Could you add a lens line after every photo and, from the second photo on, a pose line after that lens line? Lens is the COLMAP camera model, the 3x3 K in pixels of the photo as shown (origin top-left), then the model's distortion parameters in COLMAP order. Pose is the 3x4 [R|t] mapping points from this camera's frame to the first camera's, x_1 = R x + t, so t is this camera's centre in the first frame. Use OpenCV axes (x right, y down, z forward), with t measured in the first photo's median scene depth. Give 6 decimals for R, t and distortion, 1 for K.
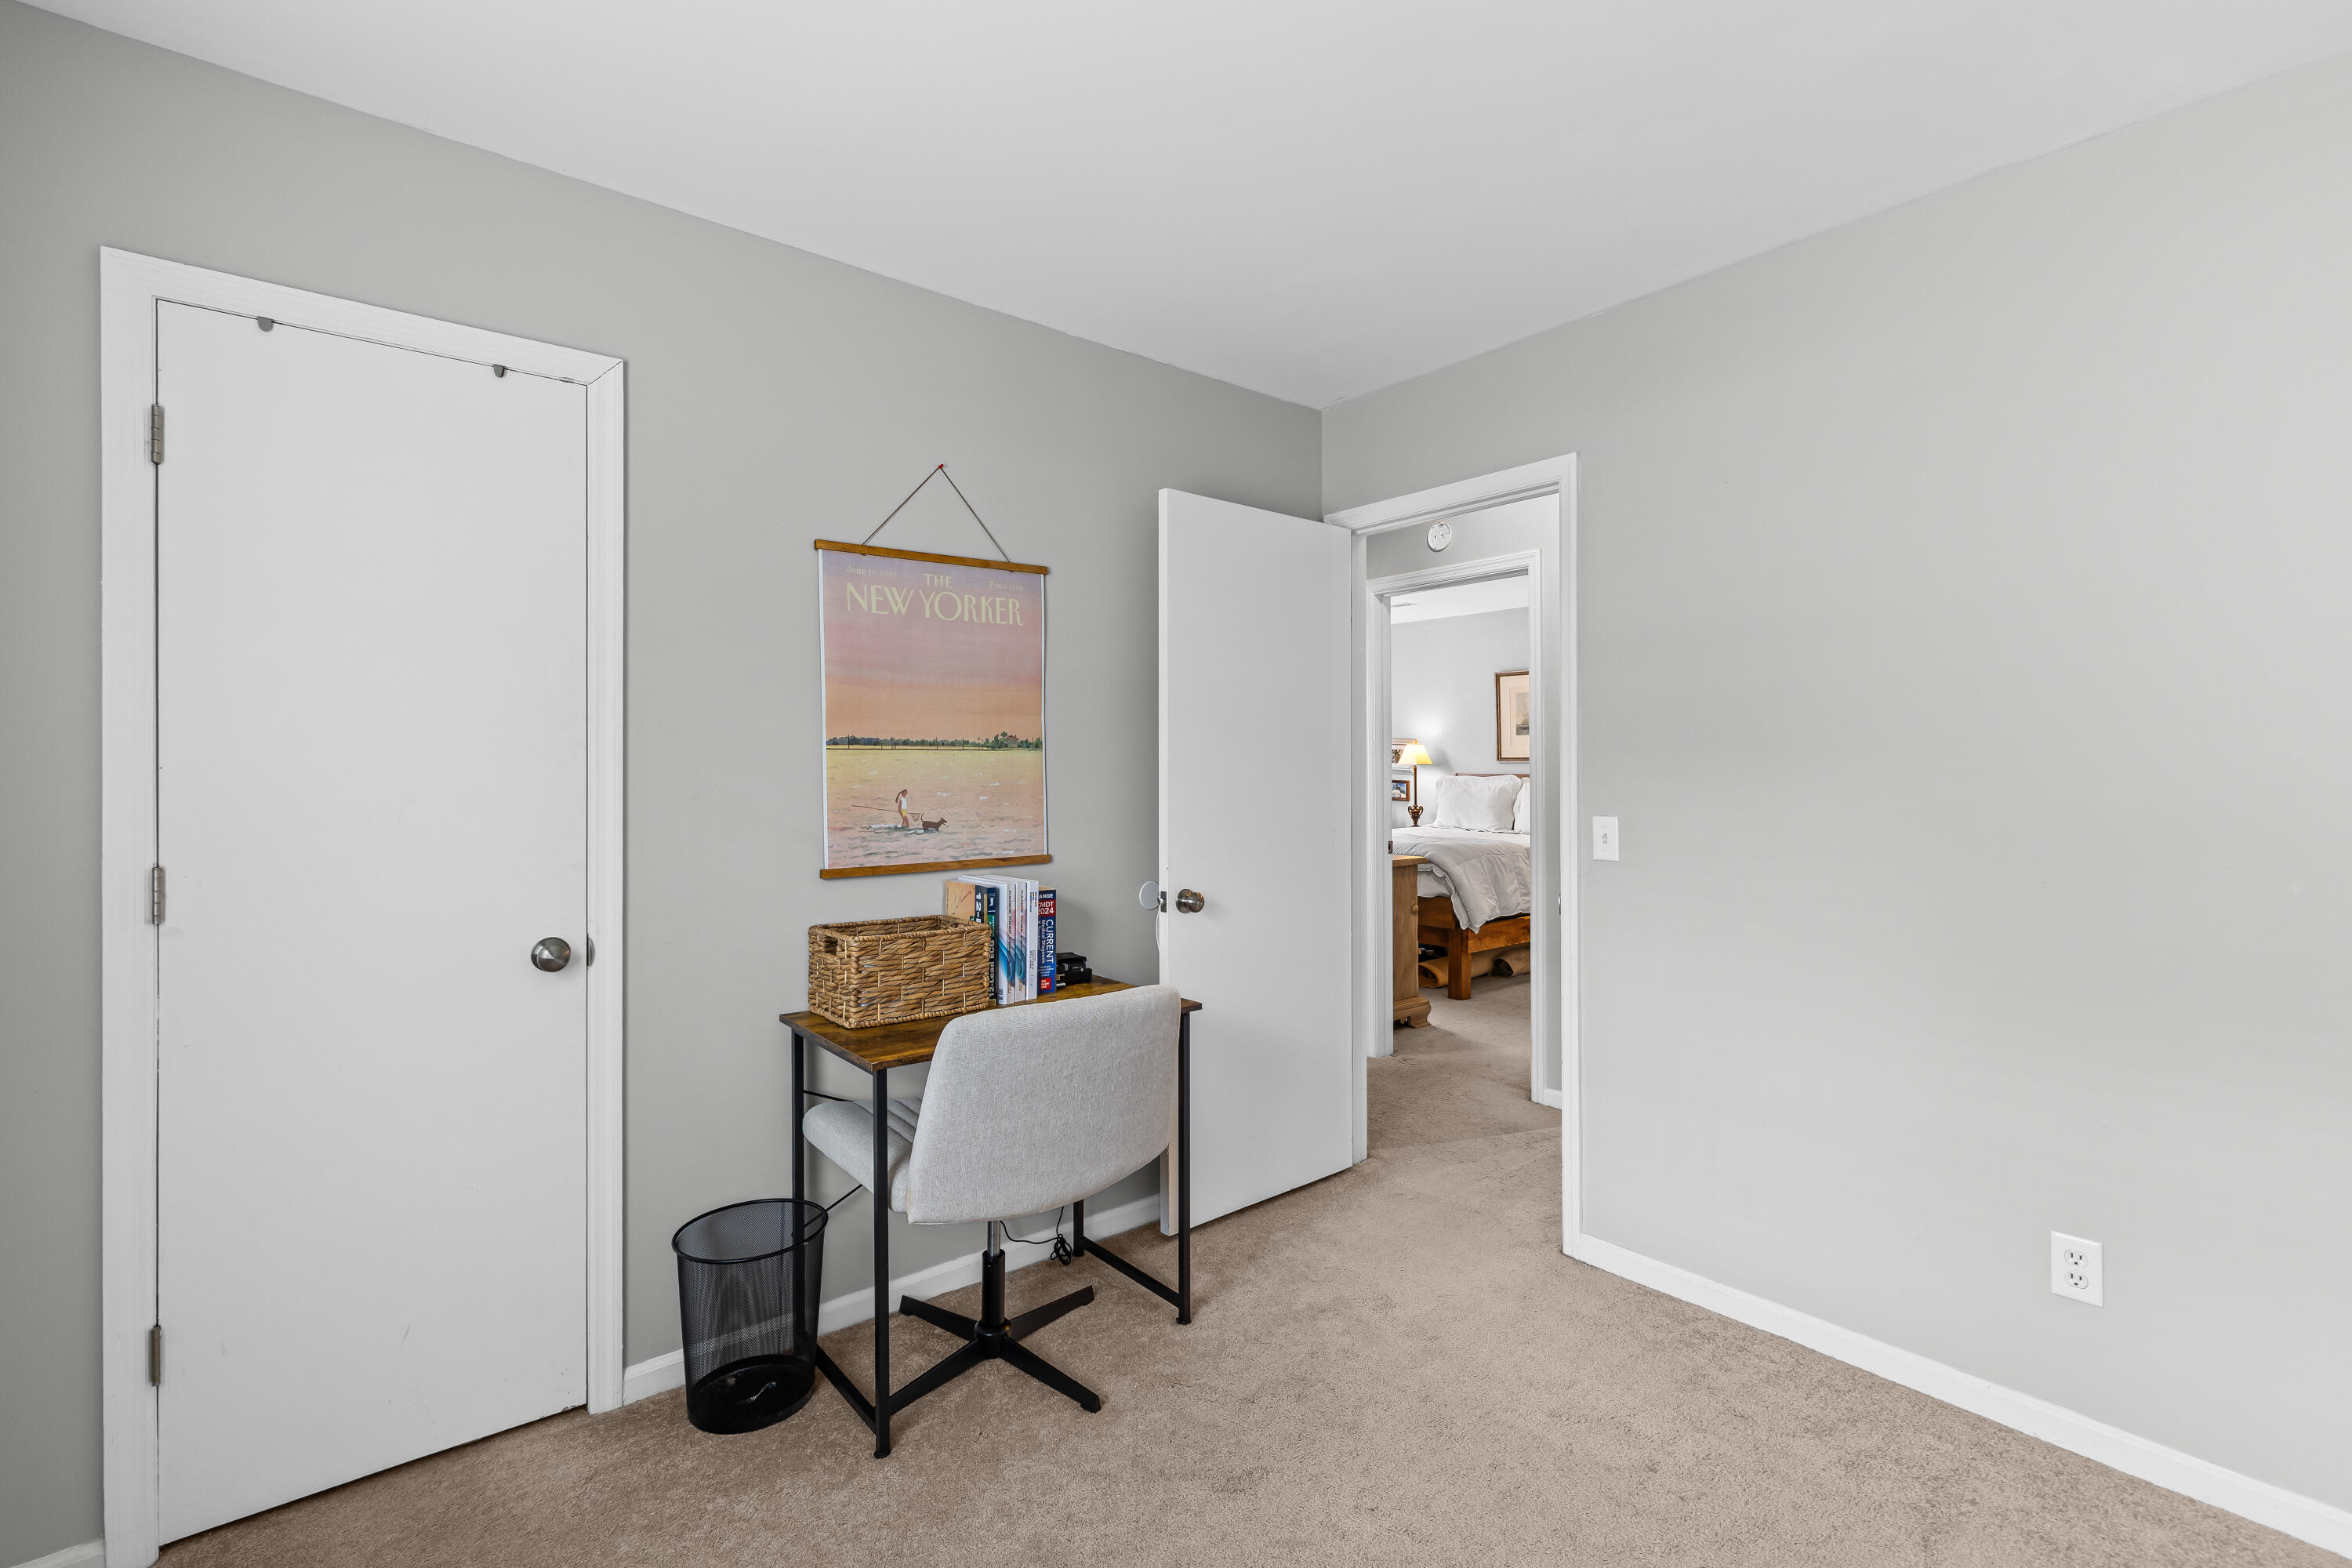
lens RADIAL K [[1066.4, 0, 1186.3], [0, 1066.4, 783.6], [0, 0, 1]] dist [0.011440, -0.001723]
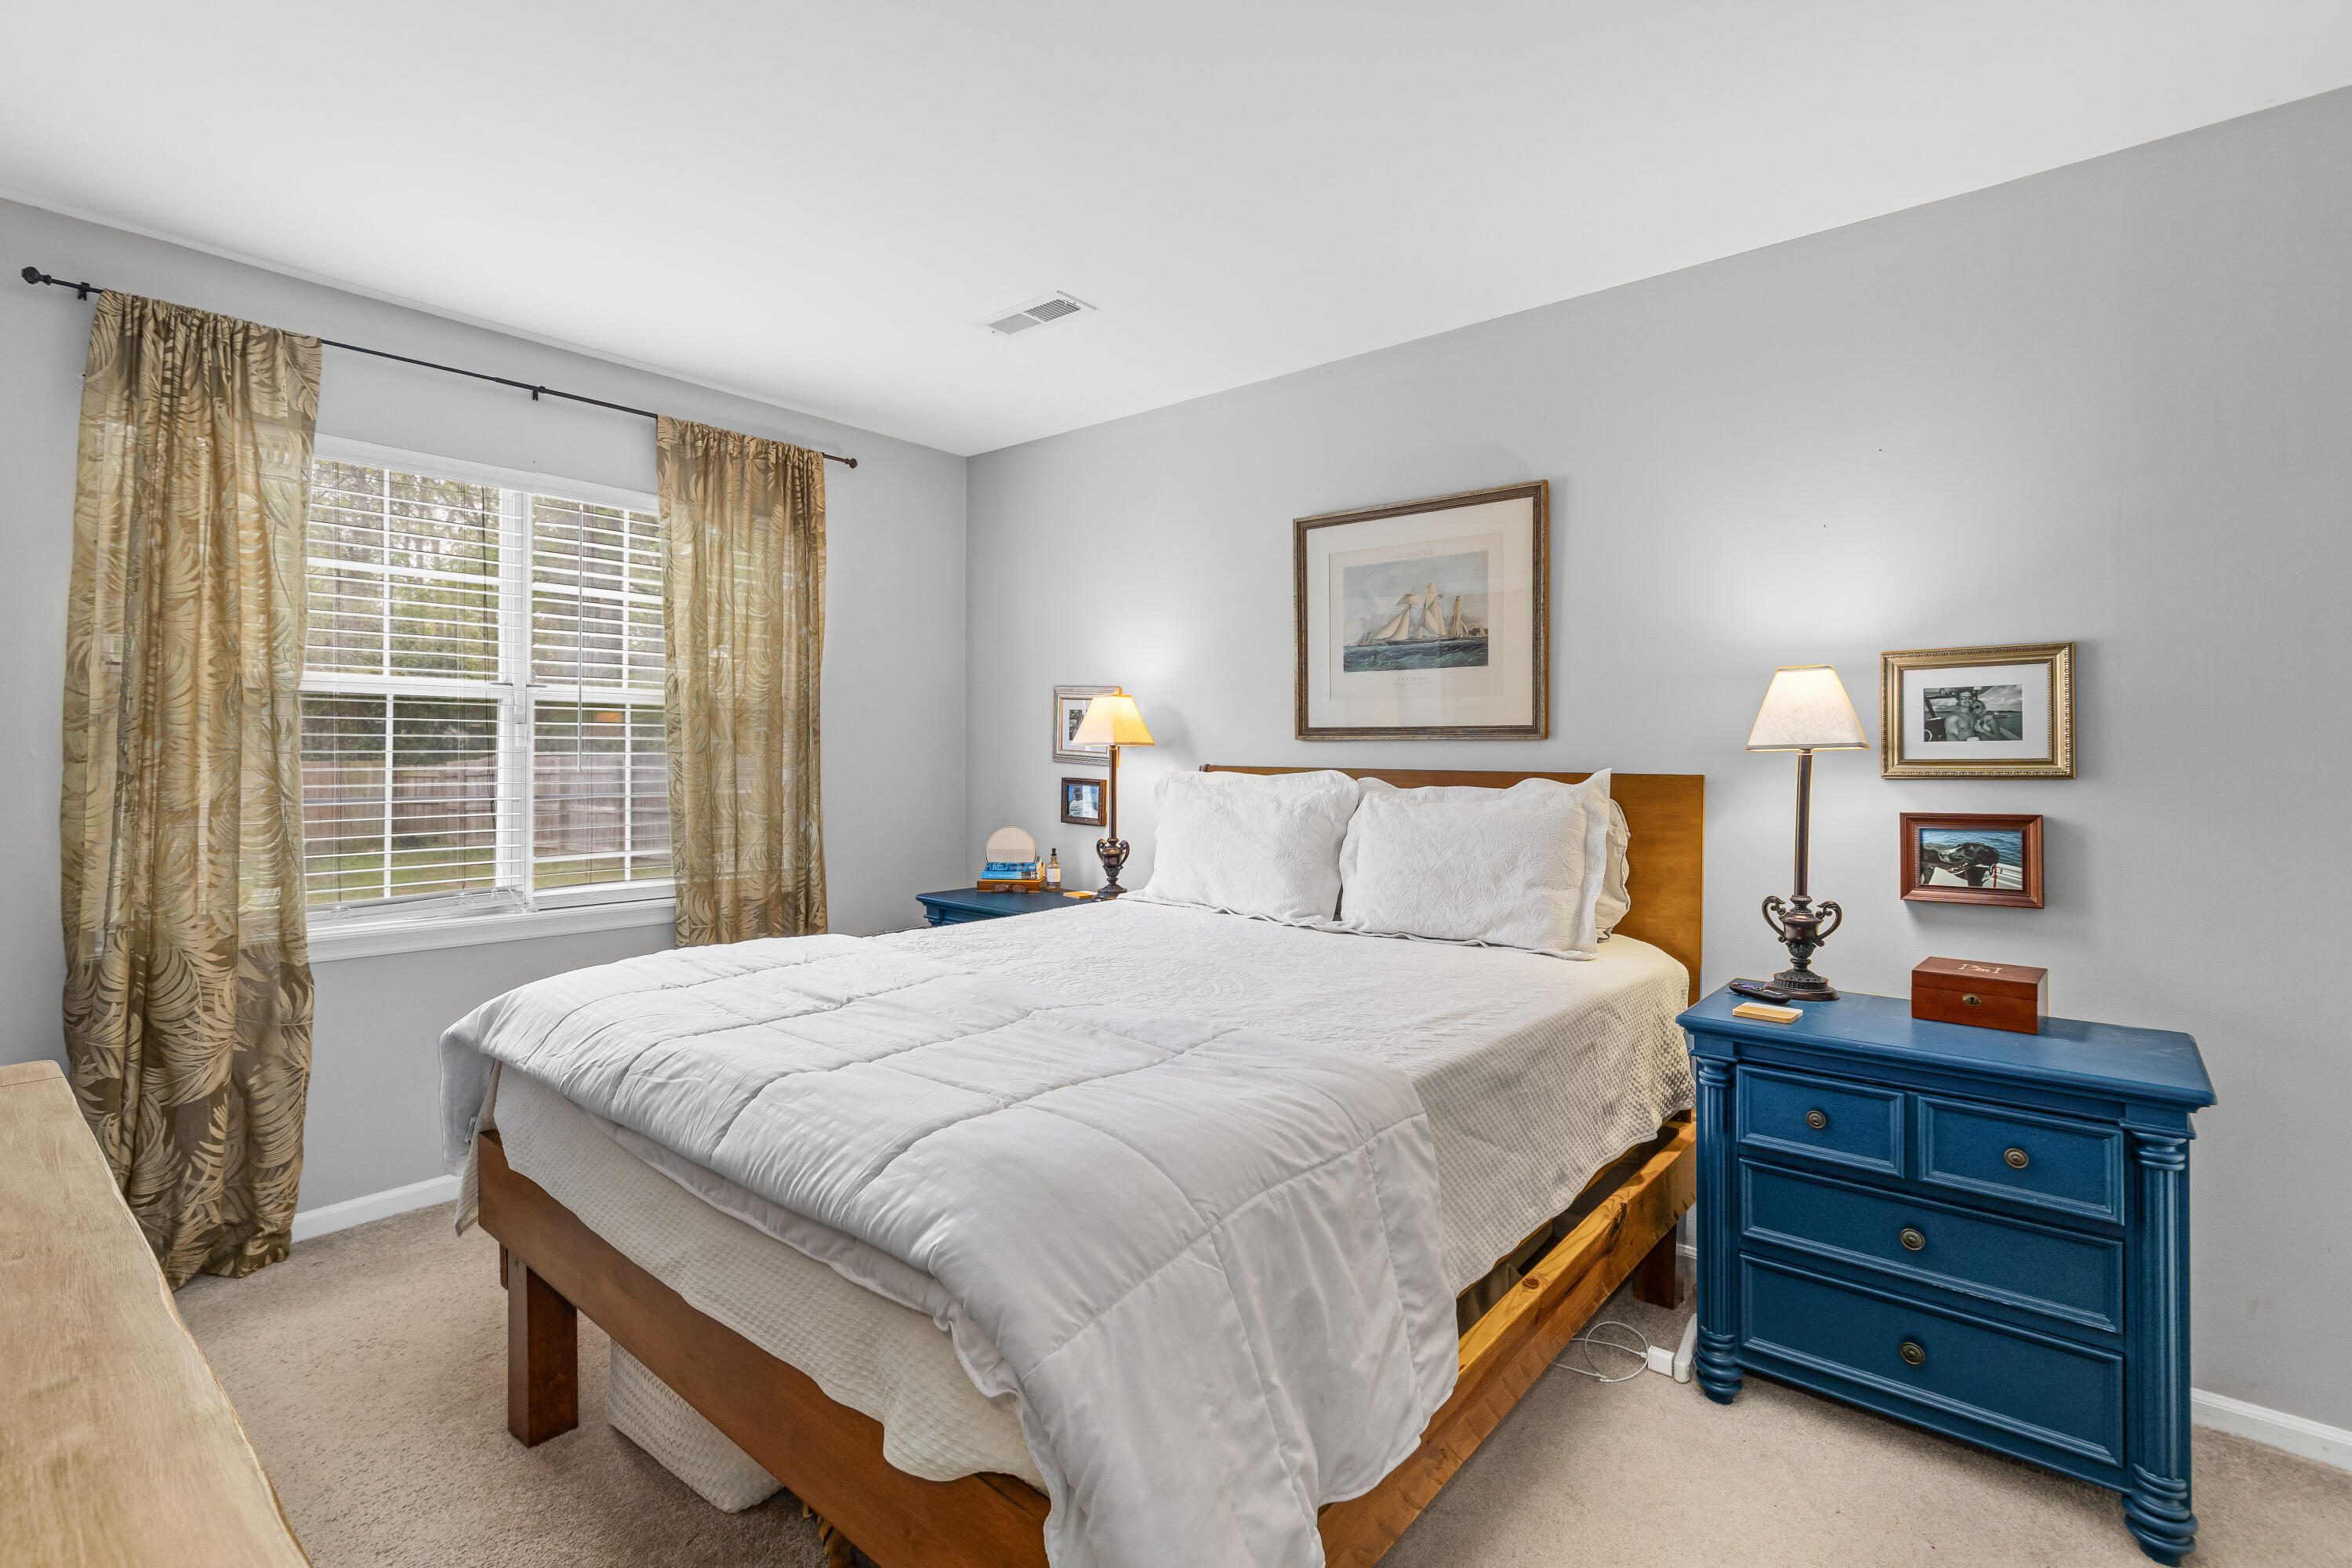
lens RADIAL K [[1066.4, 0, 1186.3], [0, 1066.4, 783.6], [0, 0, 1]] dist [0.011440, -0.001723]
pose [[0.982445, 0.003549, 0.186521, 0.172801], [-0.006736, 0.999842, 0.016456, -0.009159], [-0.186433, -0.017423, 0.982313, 0.605645]]
